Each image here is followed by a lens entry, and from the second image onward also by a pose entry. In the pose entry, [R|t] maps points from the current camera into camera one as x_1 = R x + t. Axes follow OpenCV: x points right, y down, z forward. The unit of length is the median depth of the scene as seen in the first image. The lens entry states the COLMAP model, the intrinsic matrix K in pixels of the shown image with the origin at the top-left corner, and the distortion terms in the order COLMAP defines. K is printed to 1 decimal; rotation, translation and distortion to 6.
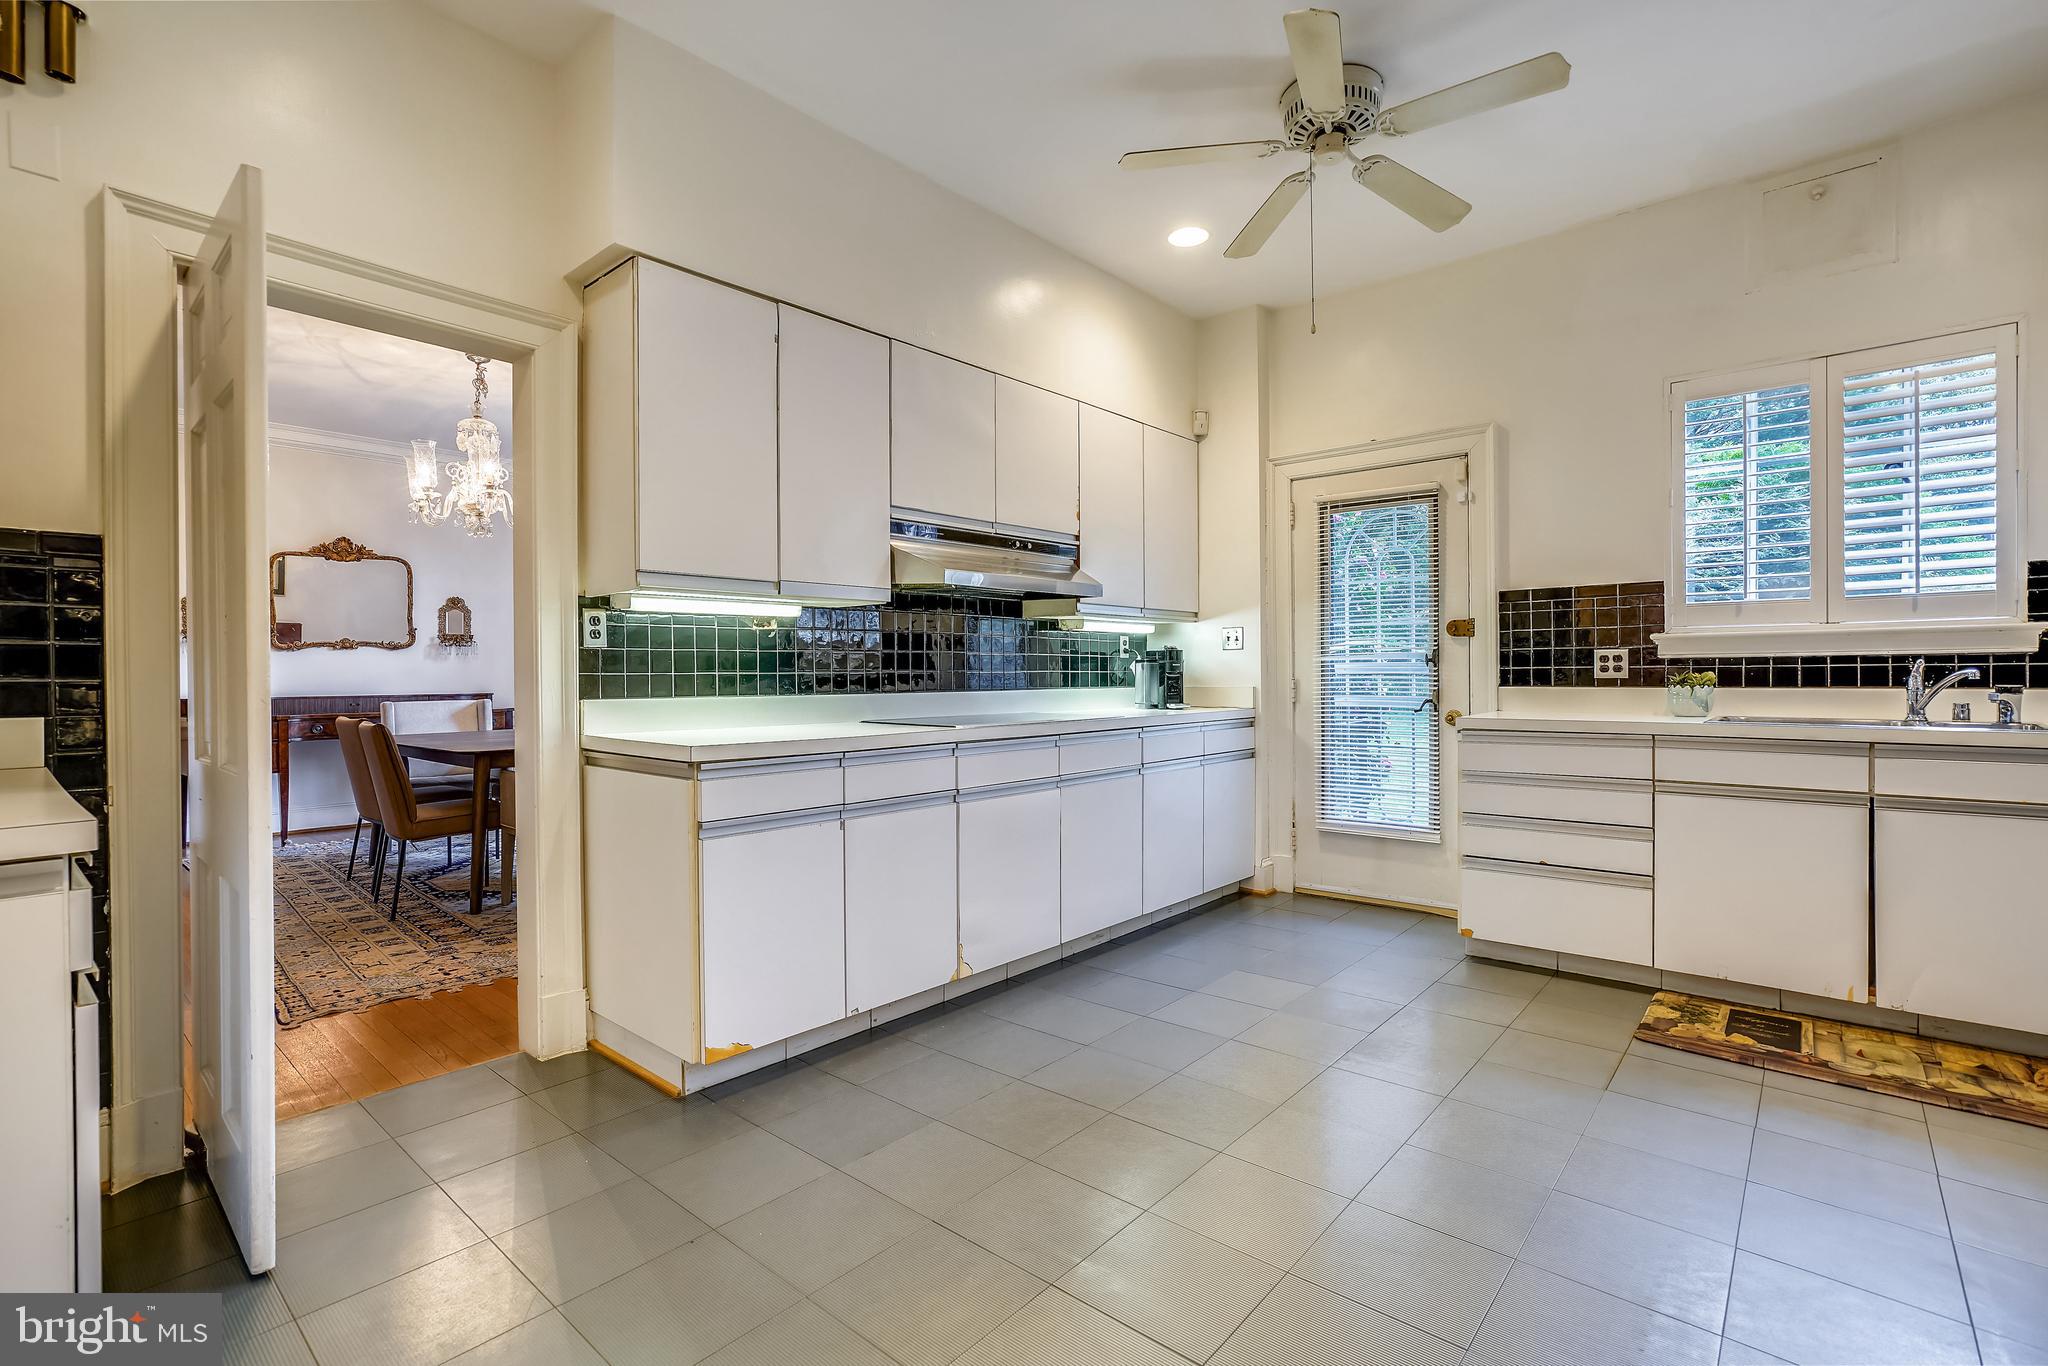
lens RADIAL K [[934.8, 0, 1042.1], [0, 934.8, 676.1], [0, 0, 1]] dist [-0.002060, 0.005996]
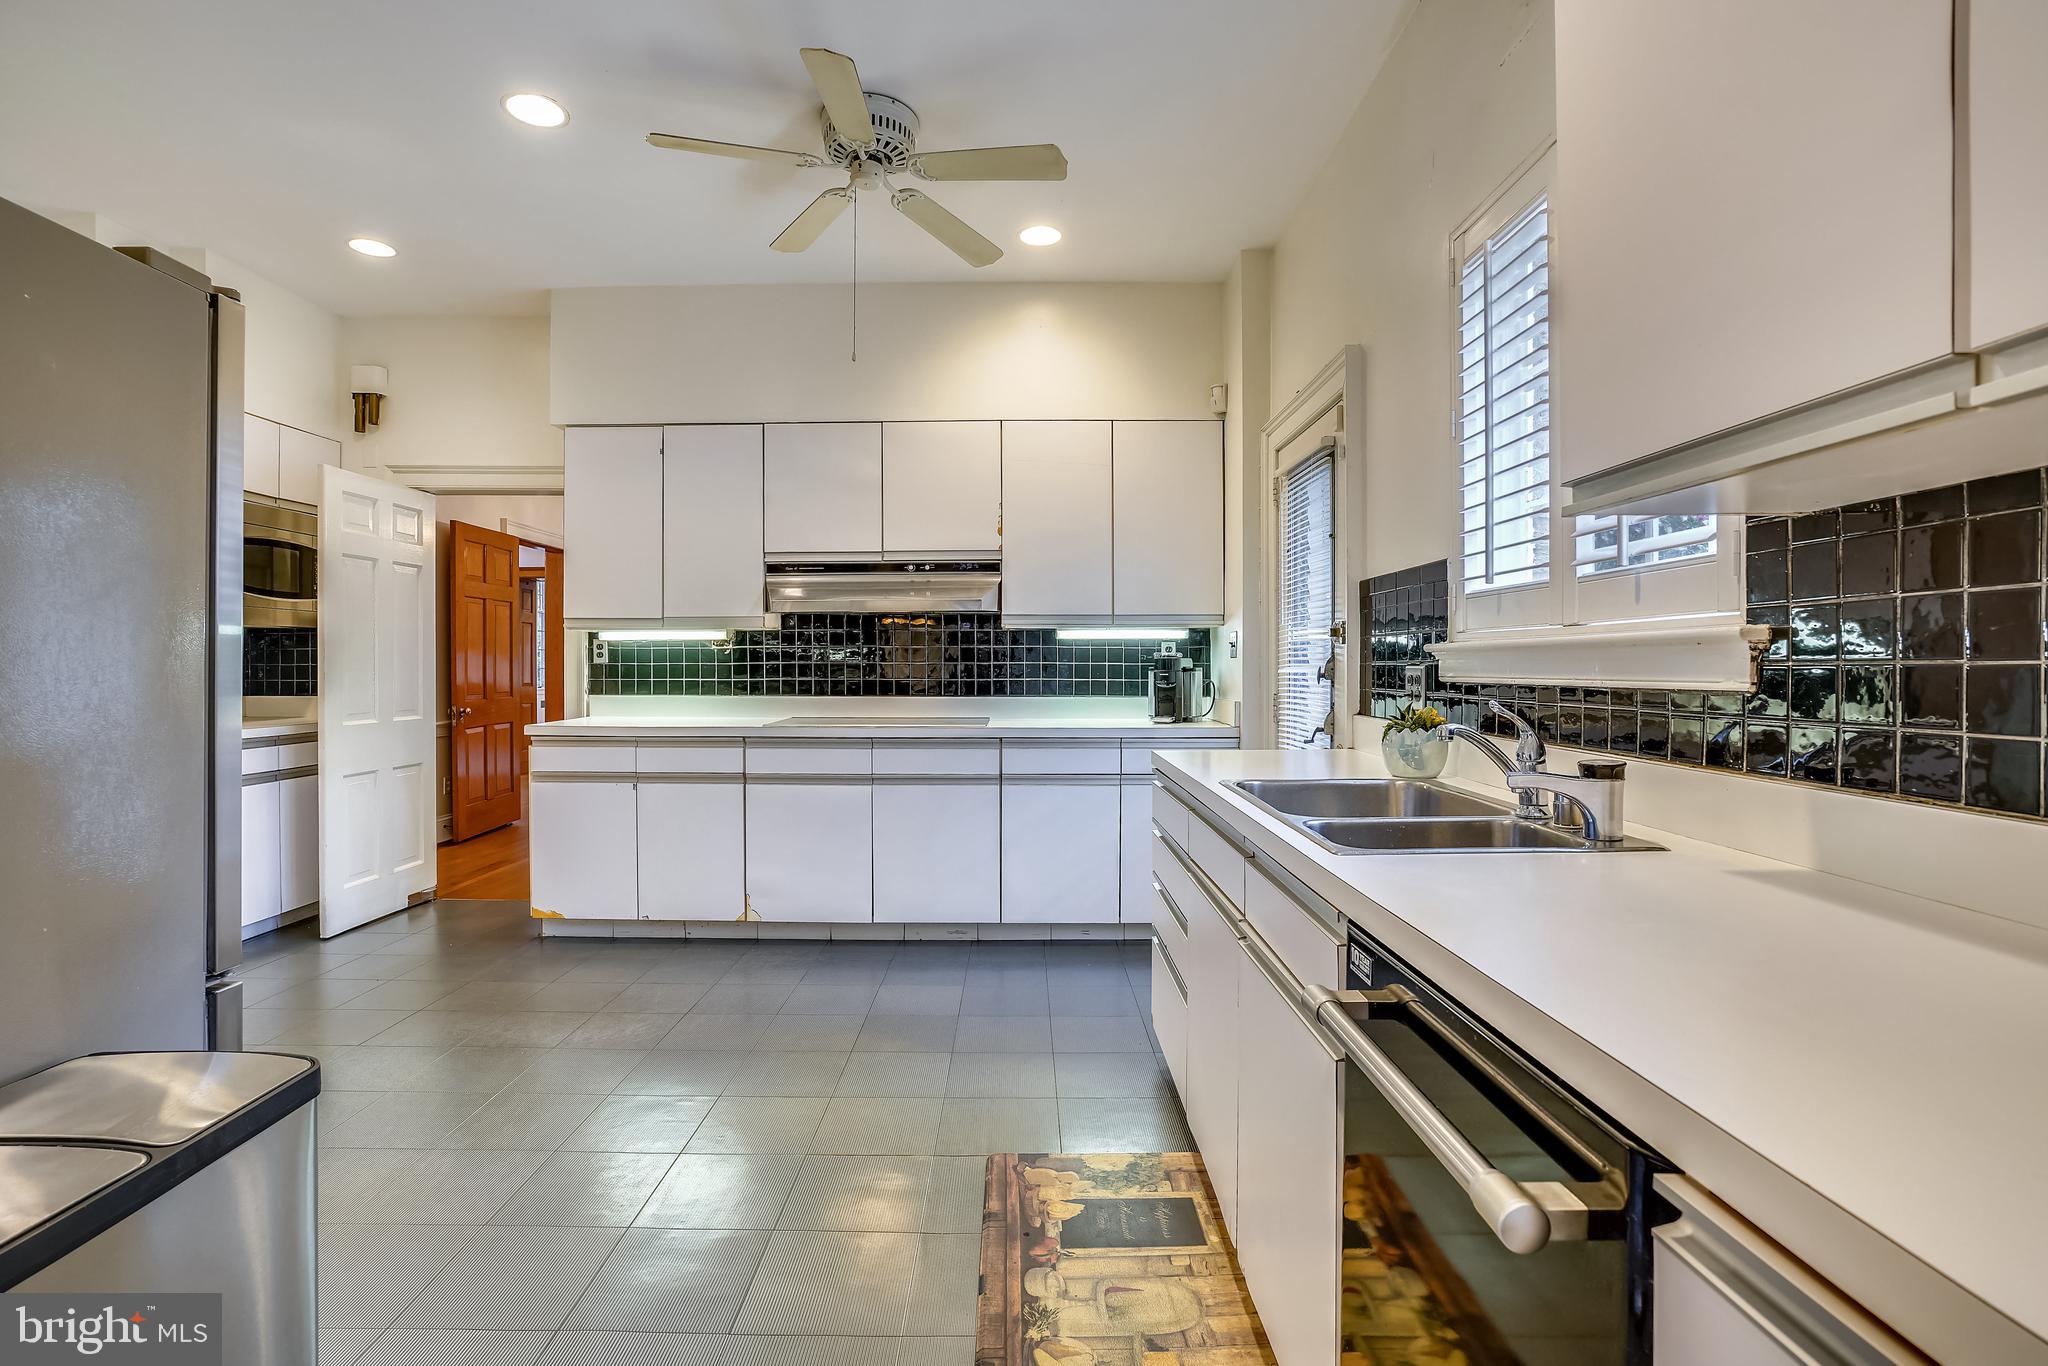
lens RADIAL K [[959.4, 0, 1035.6], [0, 959.4, 667.8], [0, 0, 1]] dist [-0.036564, 0.005555]
pose [[0.650818, 0.011199, -0.759151, 1.057402], [-0.009098, 0.999934, 0.006951, -0.033620], [0.759179, 0.002383, 0.650878, 0.408805]]
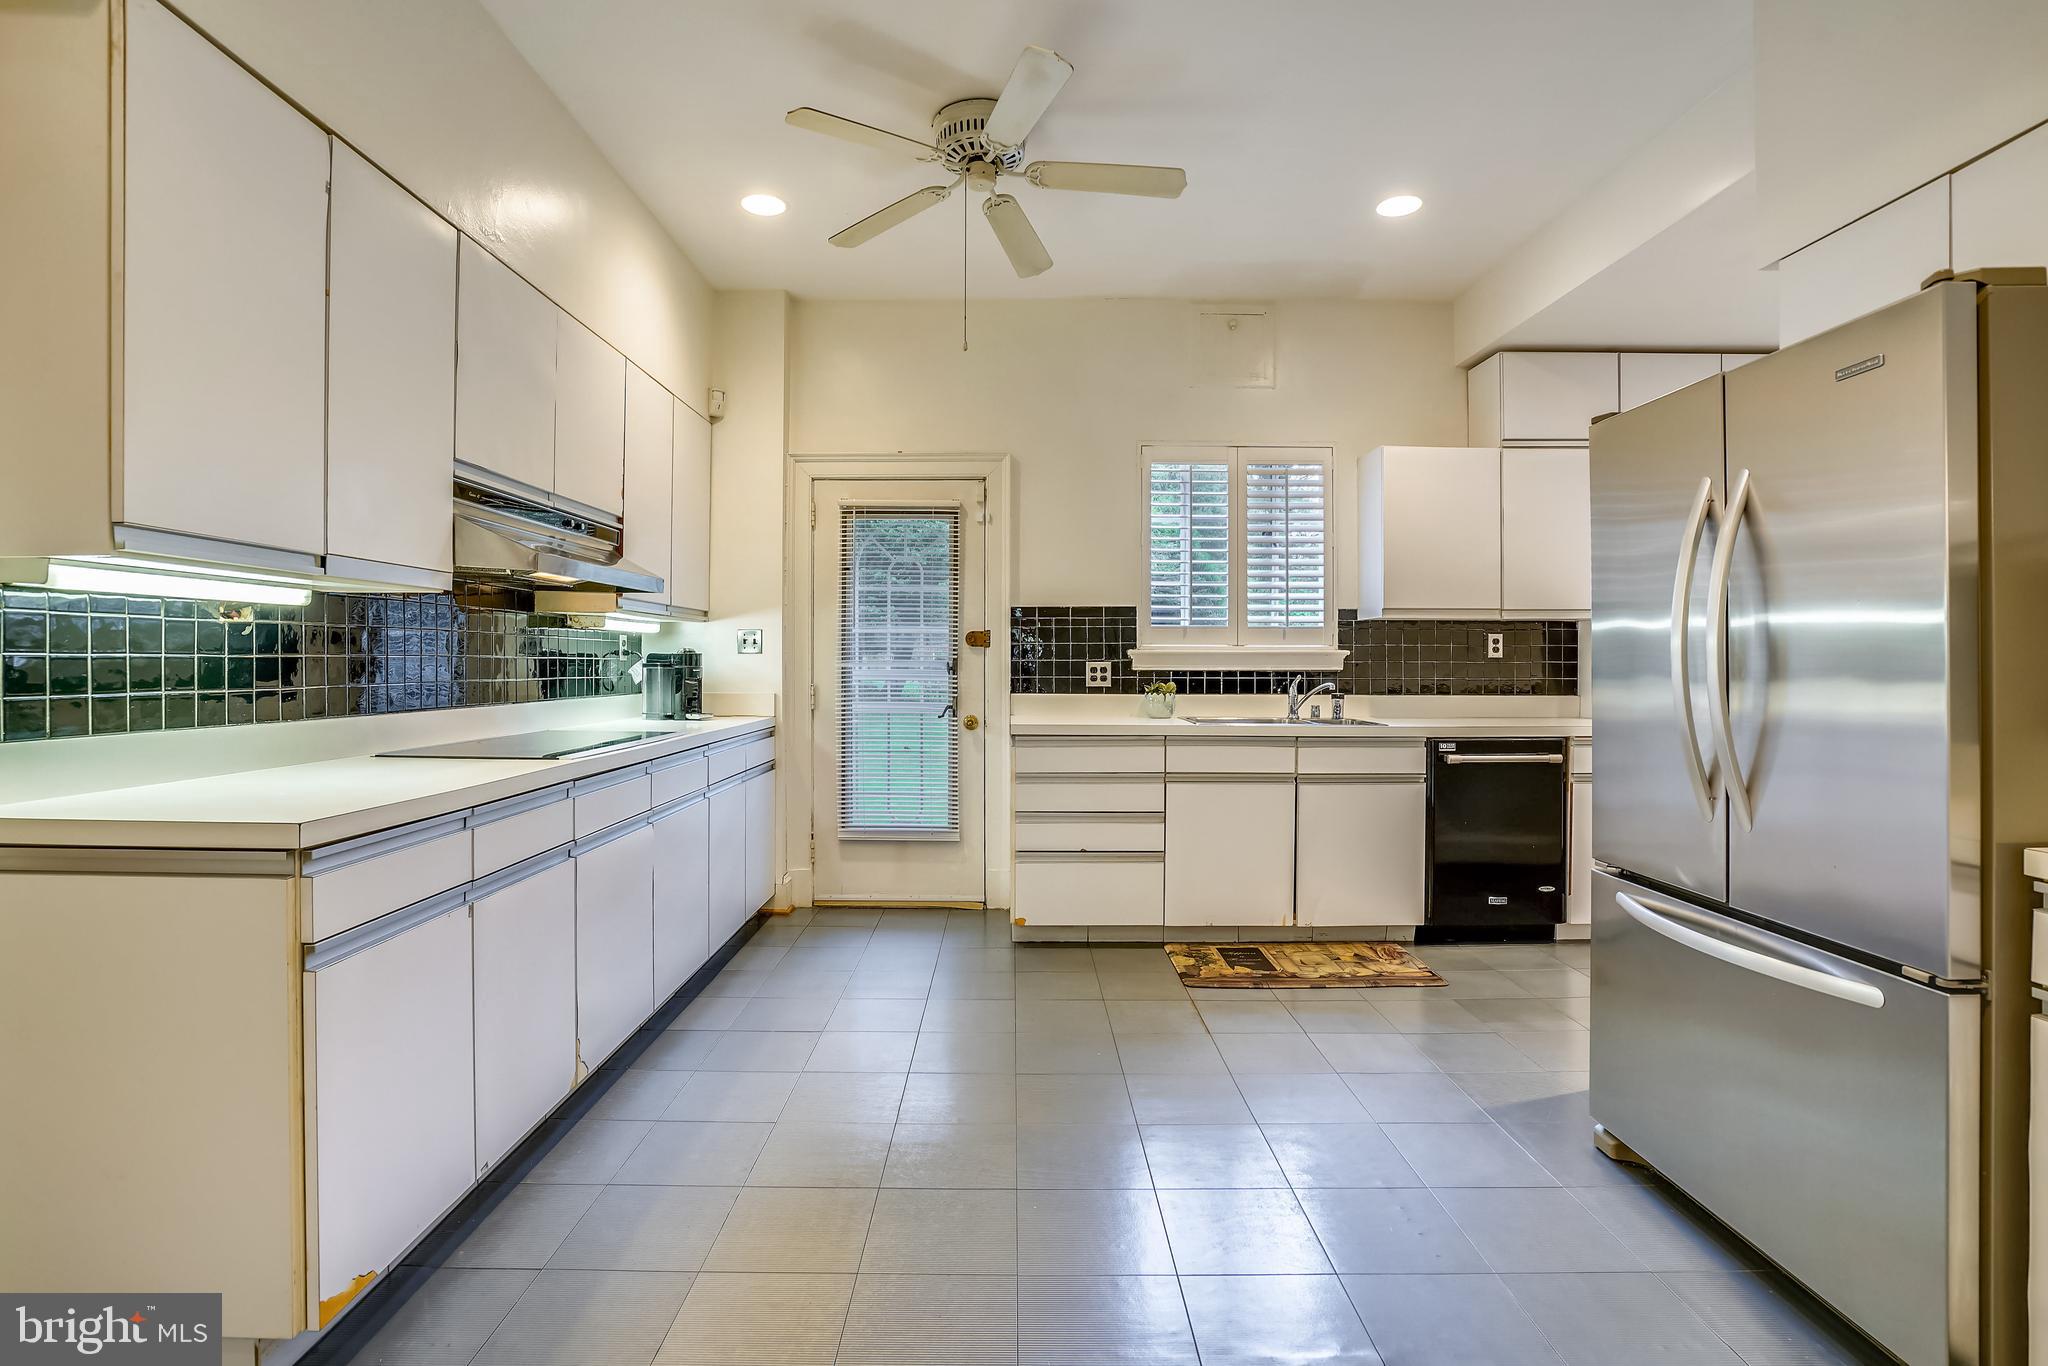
lens RADIAL K [[959.4, 0, 1008.2], [0, 959.4, 665.2], [0, 0, 1]] dist [-0.036564, 0.005555]
pose [[0.771366, 0.008400, 0.636336, -0.283523], [-0.007251, 0.999964, -0.004410, -0.020582], [-0.636350, -0.001212, 0.771399, 0.153500]]
